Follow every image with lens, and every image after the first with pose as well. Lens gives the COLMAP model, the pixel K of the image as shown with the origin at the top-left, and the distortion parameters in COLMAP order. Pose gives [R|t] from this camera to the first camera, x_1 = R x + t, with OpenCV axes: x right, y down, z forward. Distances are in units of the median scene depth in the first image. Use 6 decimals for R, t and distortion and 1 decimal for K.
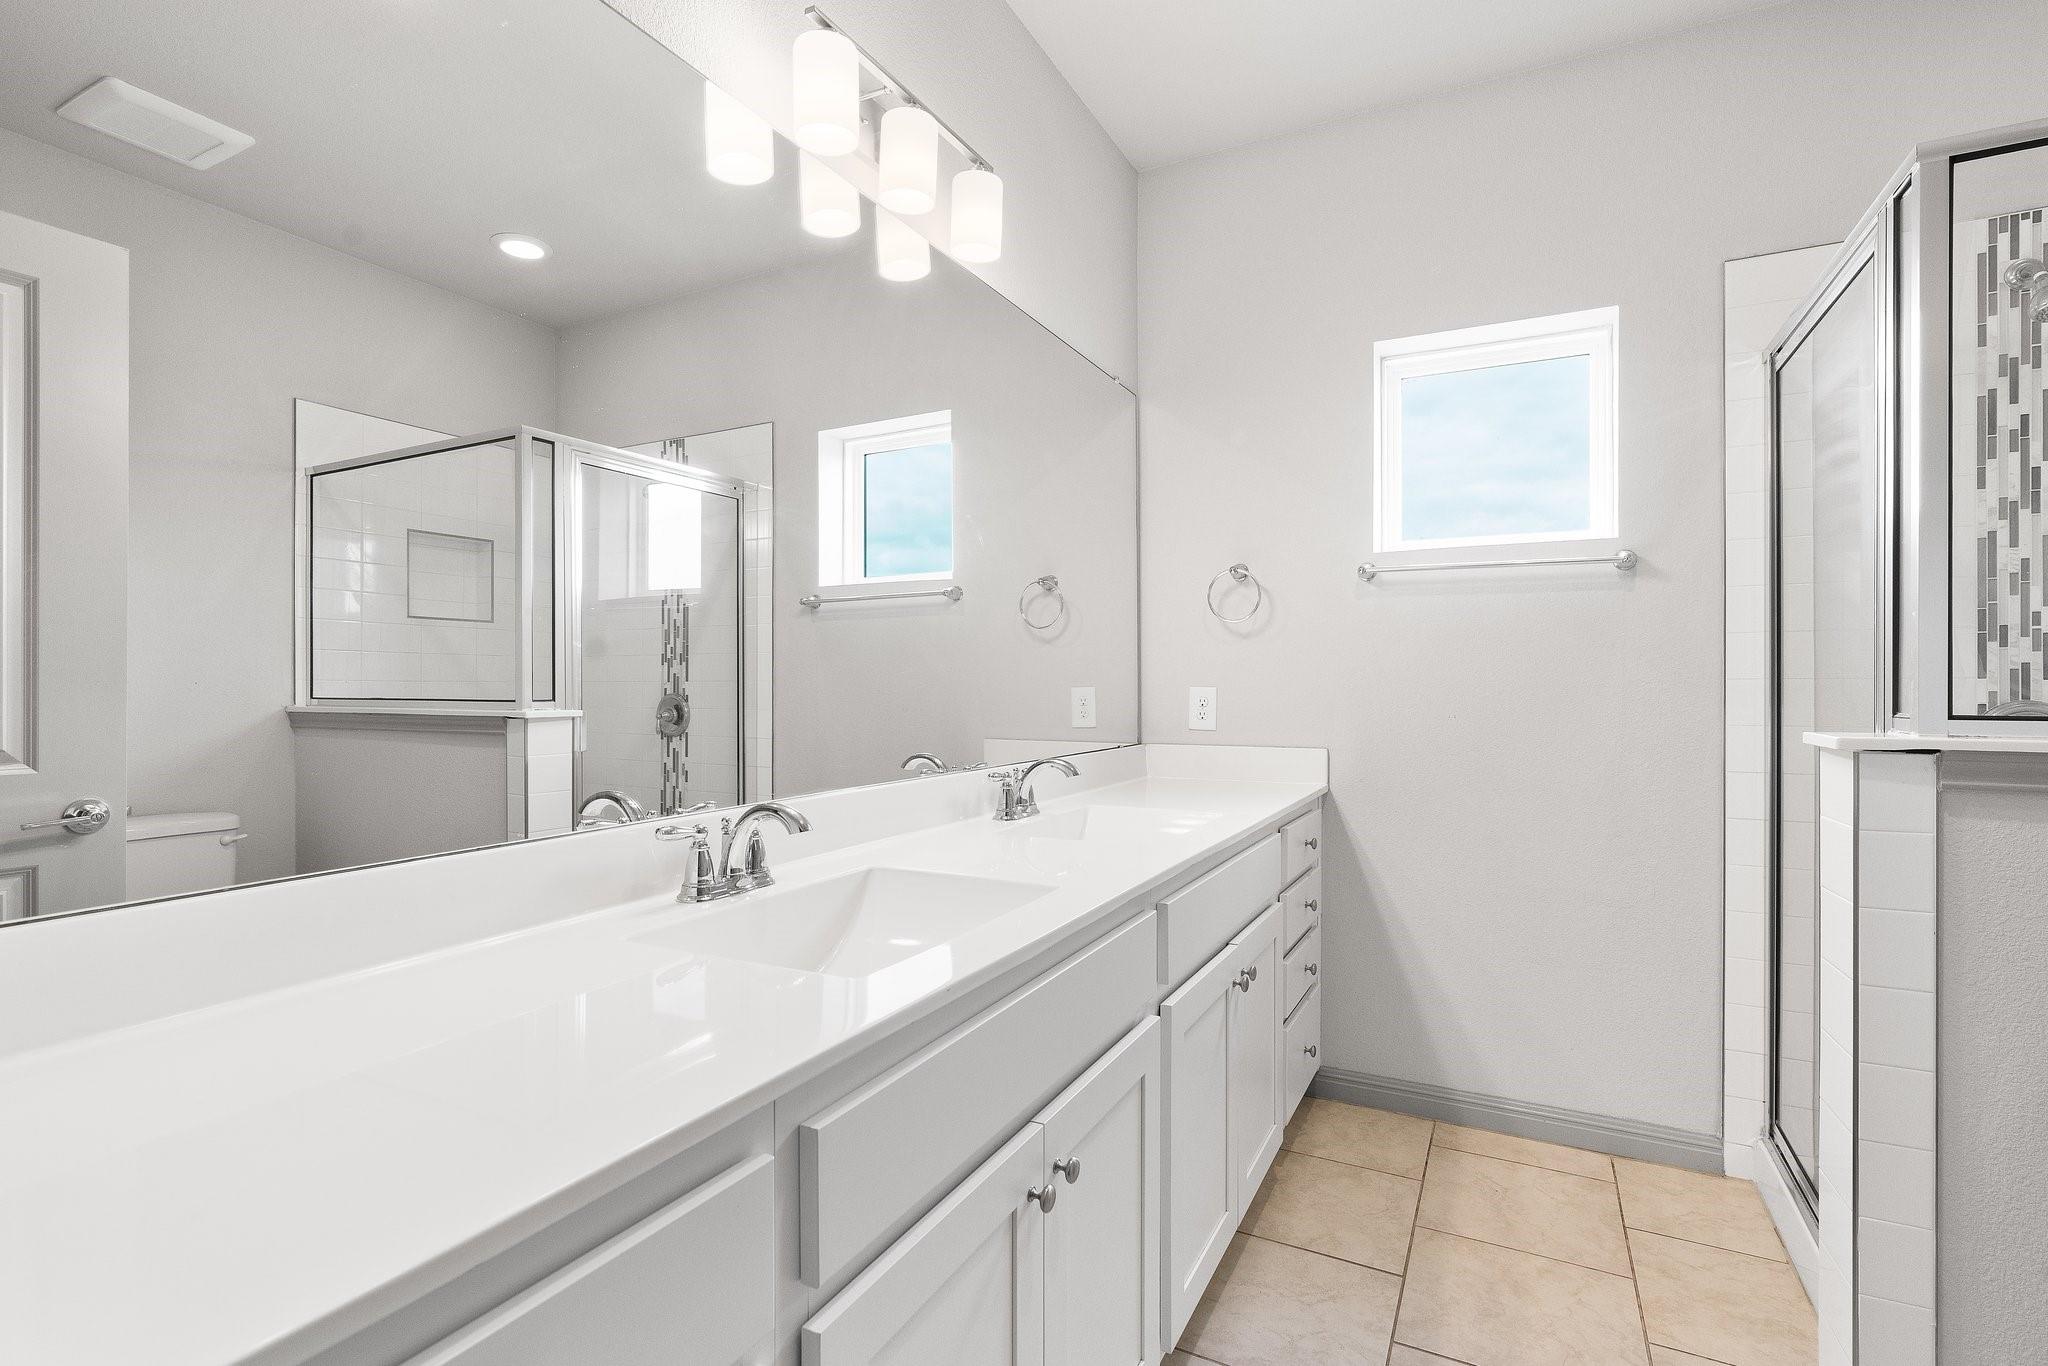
lens RADIAL K [[941.9, 0, 981.9], [0, 941.9, 679.8], [0, 0, 1]] dist [-0.016837, 0.010464]
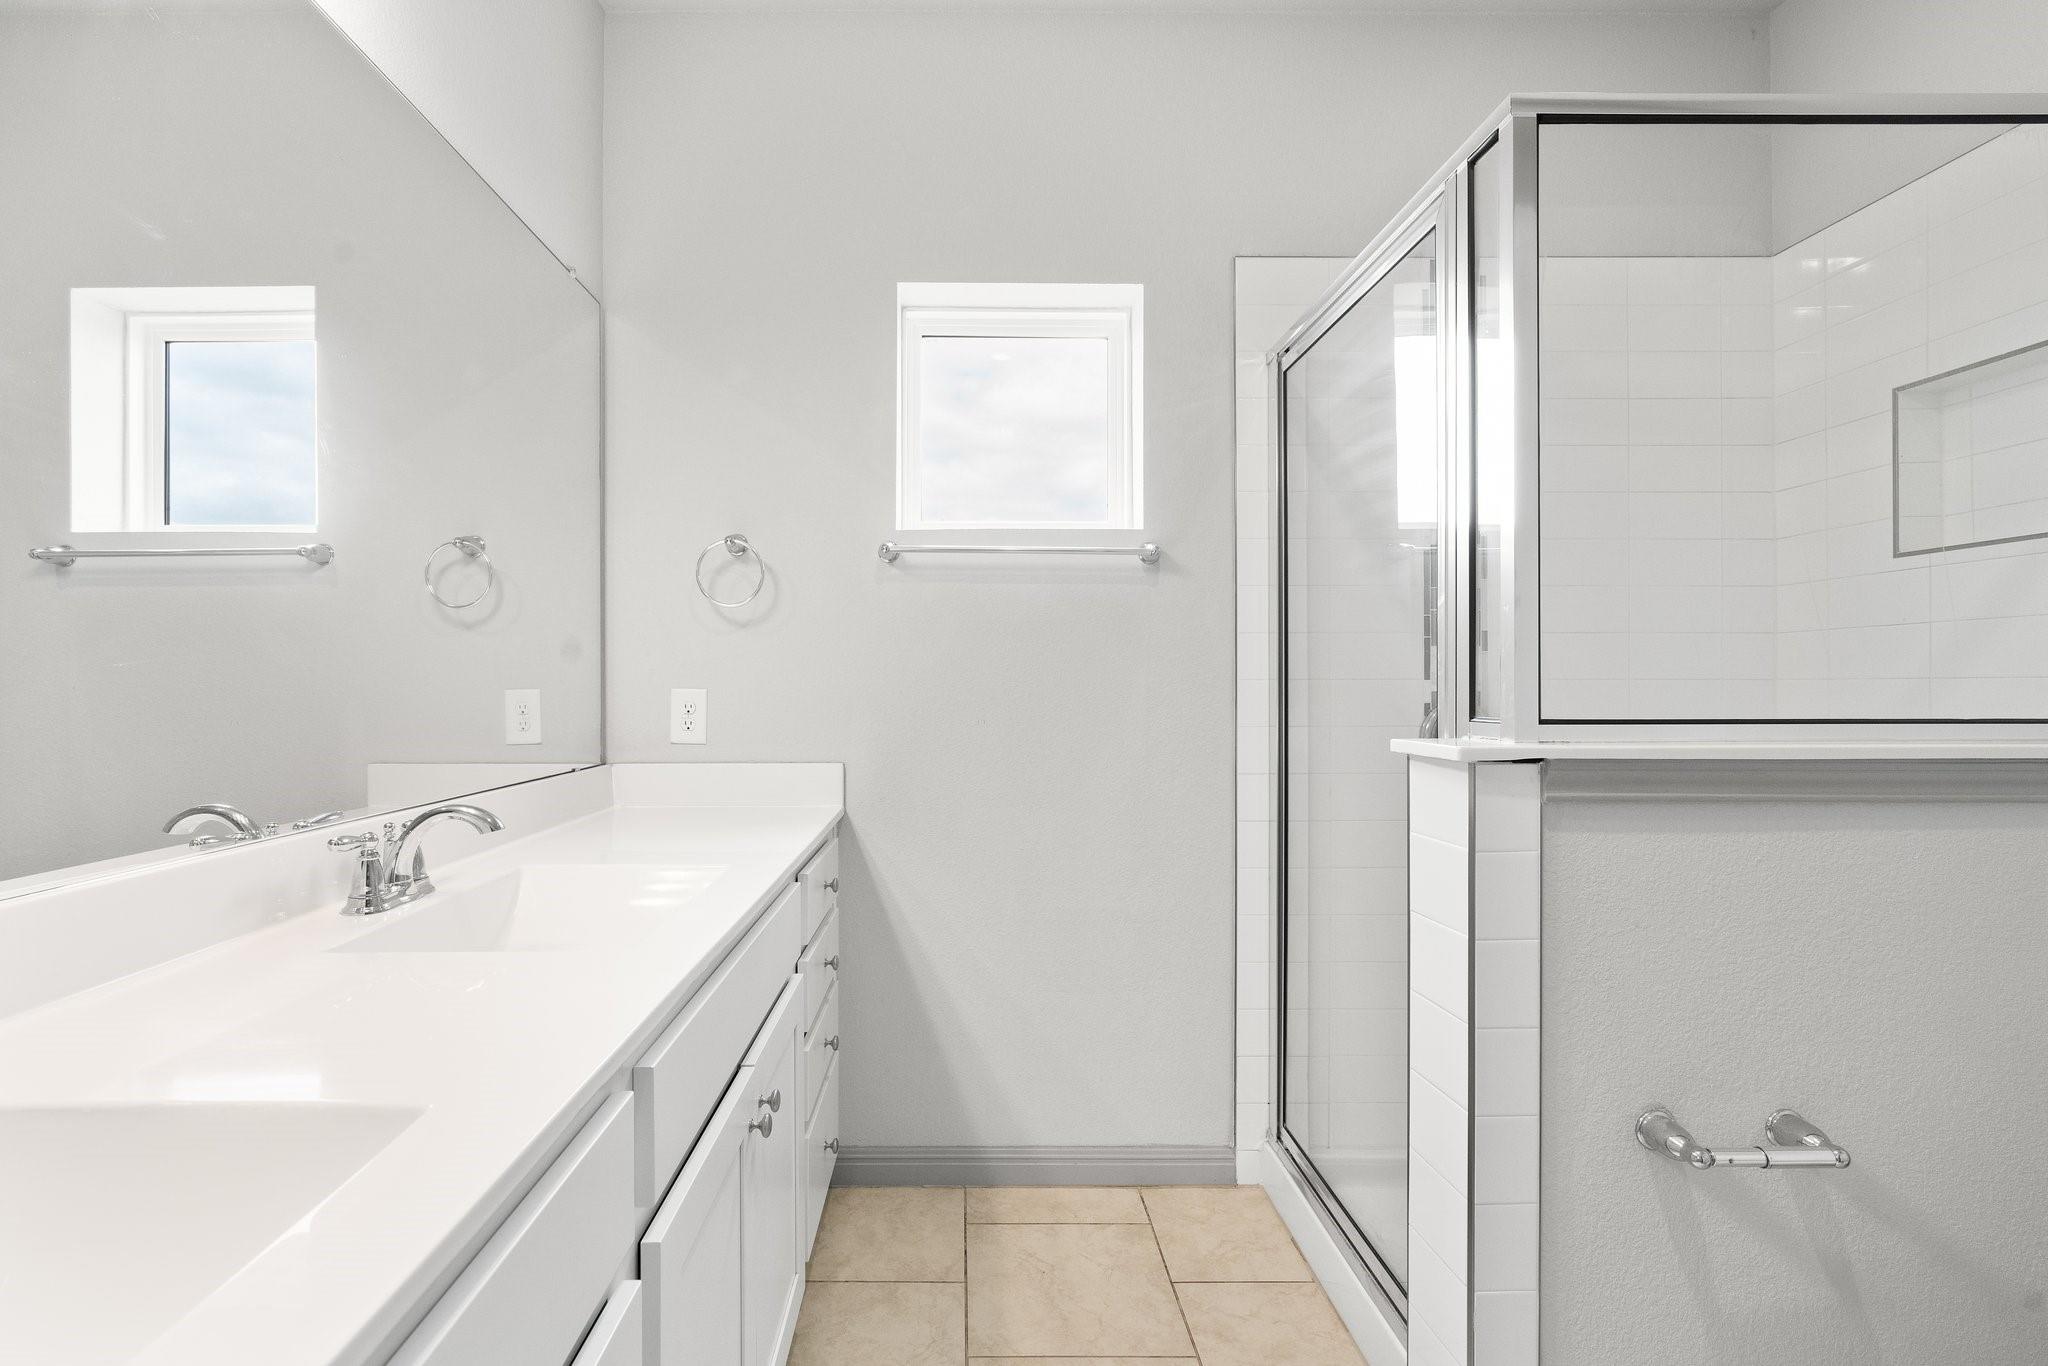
lens RADIAL K [[941.9, 0, 981.9], [0, 941.9, 679.8], [0, 0, 1]] dist [-0.016837, 0.010464]
pose [[0.853642, 0.001329, 0.520859, 0.047293], [-0.001409, 0.999999, -0.000241, -0.000029], [-0.520859, -0.000528, 0.853643, 0.274520]]
